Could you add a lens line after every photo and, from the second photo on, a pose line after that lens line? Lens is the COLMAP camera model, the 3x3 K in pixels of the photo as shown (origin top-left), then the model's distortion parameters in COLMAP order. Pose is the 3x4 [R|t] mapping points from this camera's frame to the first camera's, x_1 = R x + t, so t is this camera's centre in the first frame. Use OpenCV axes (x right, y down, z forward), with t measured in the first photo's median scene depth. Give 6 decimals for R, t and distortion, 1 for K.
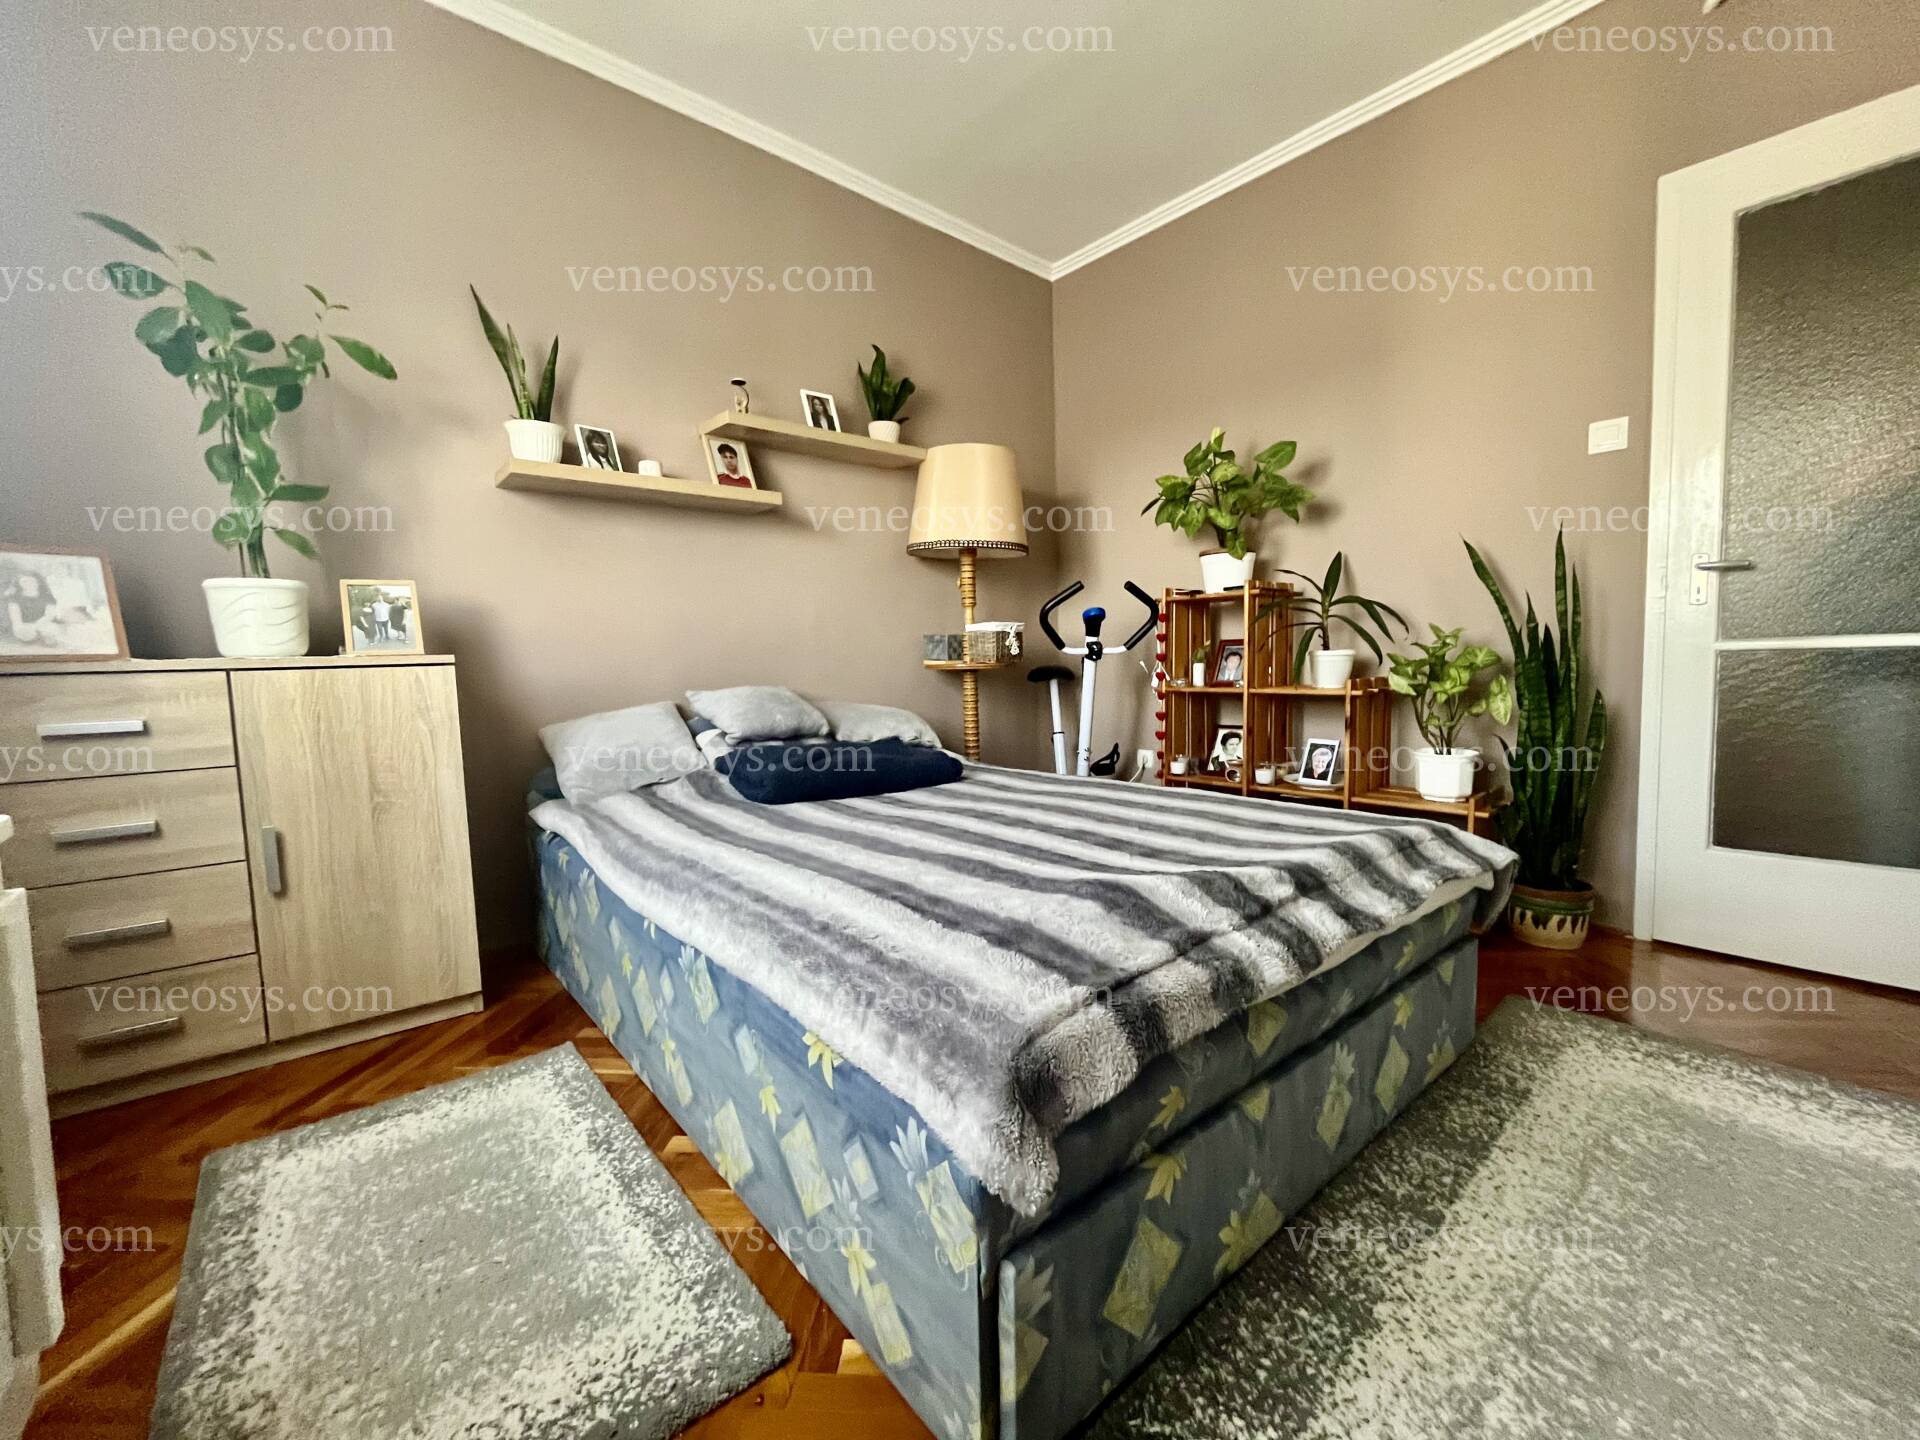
lens RADIAL K [[778.3, 0, 962.0], [0, 778.3, 718.5], [0, 0, 1]] dist [-0.003763, -0.000795]
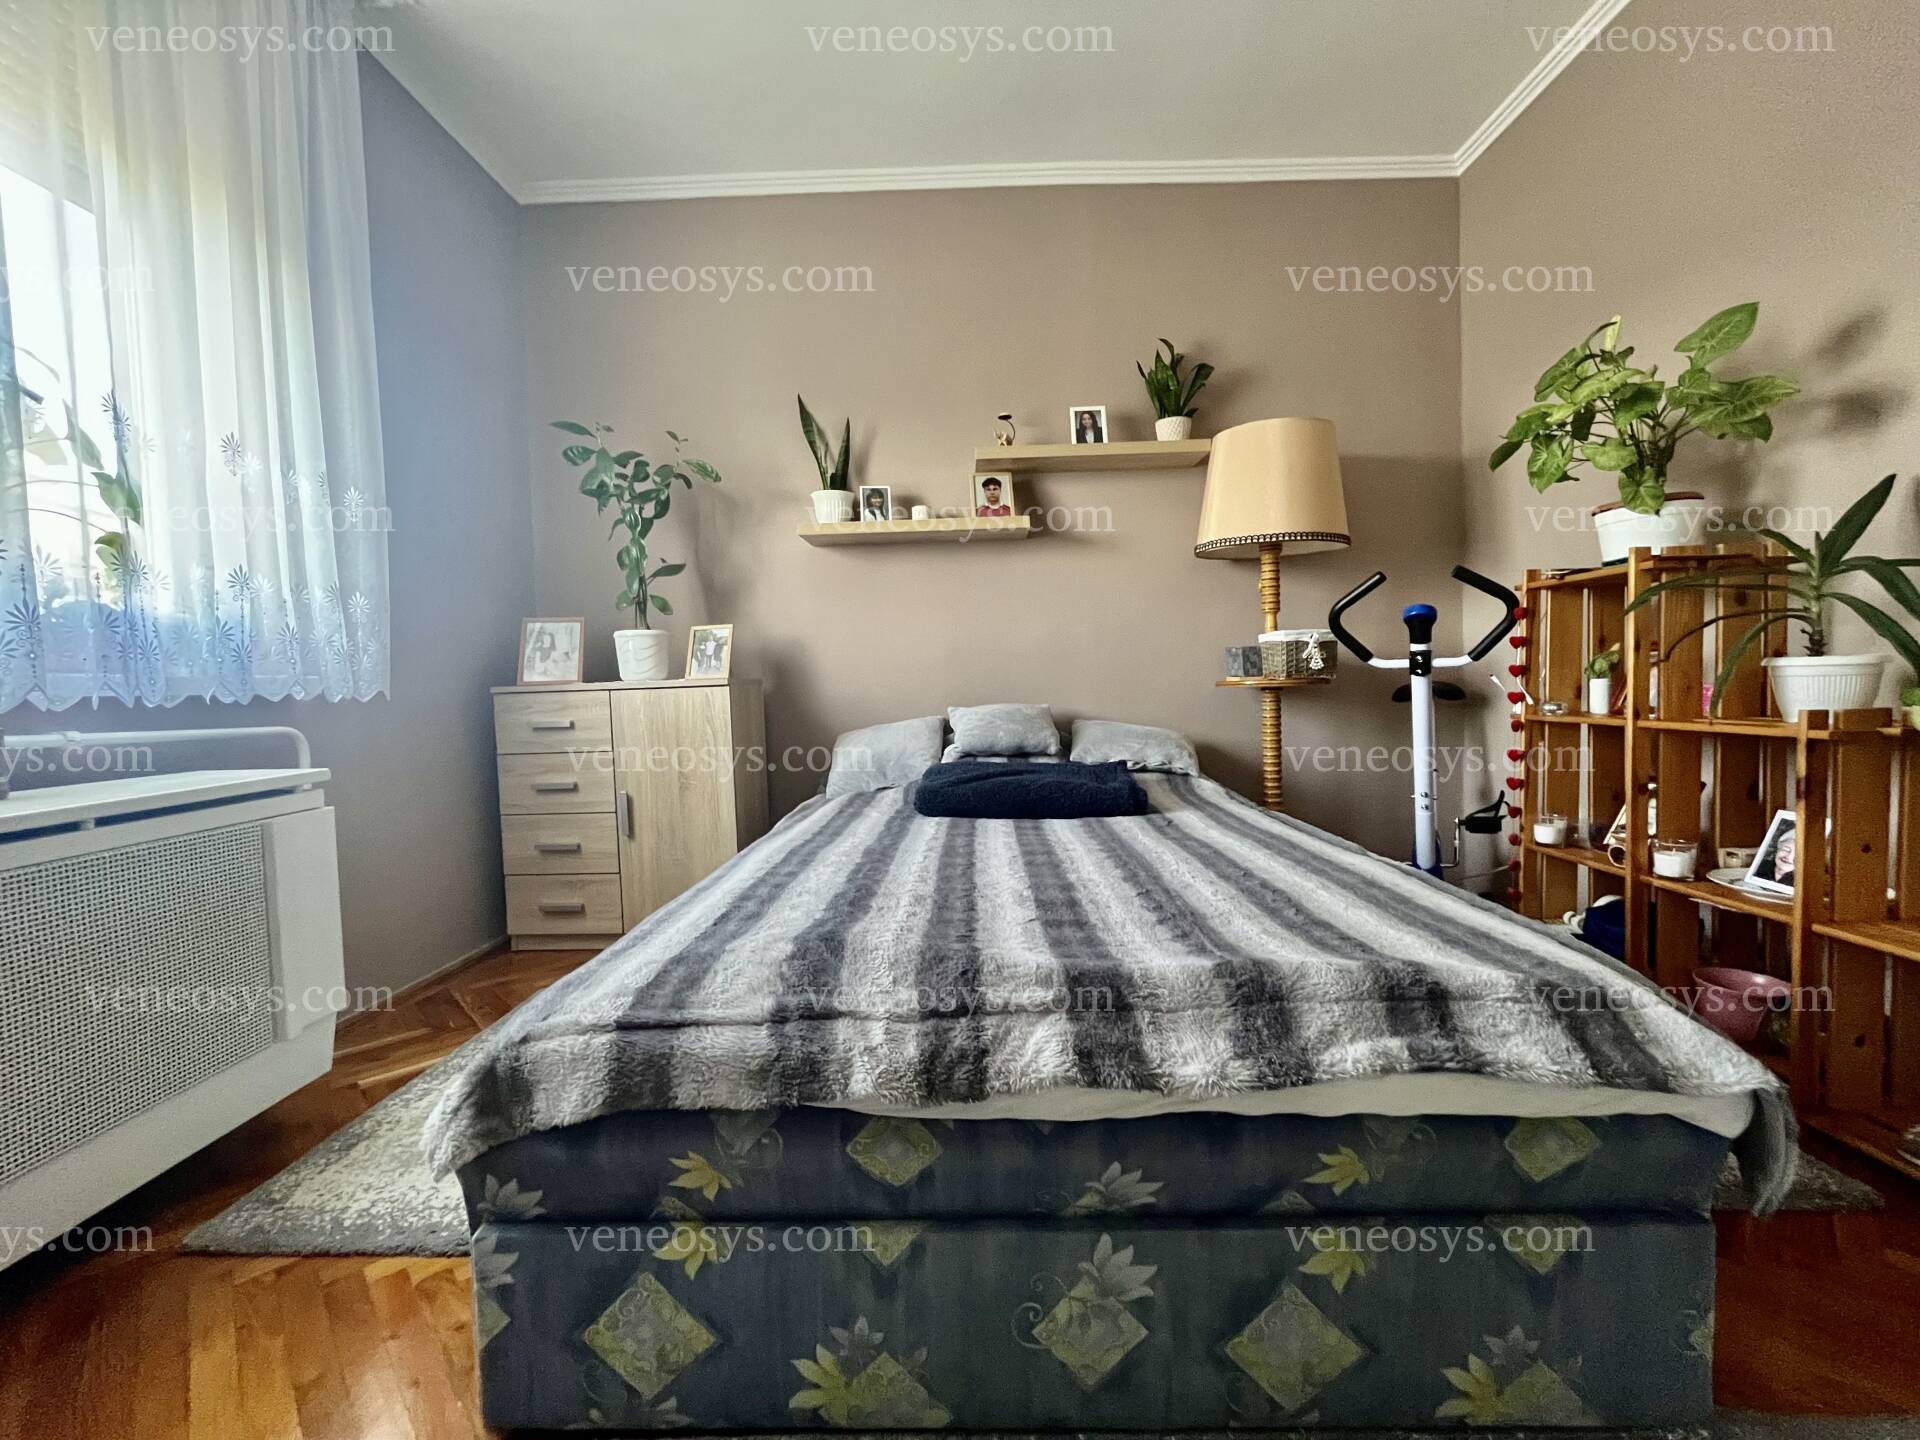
lens RADIAL K [[778.3, 0, 962.0], [0, 778.3, 718.5], [0, 0, 1]] dist [-0.003763, -0.000795]
pose [[0.749548, 0.029051, -0.661313, 0.371358], [-0.038682, 0.999252, 0.000054, -0.018515], [0.660819, 0.025540, 0.750110, 0.169748]]
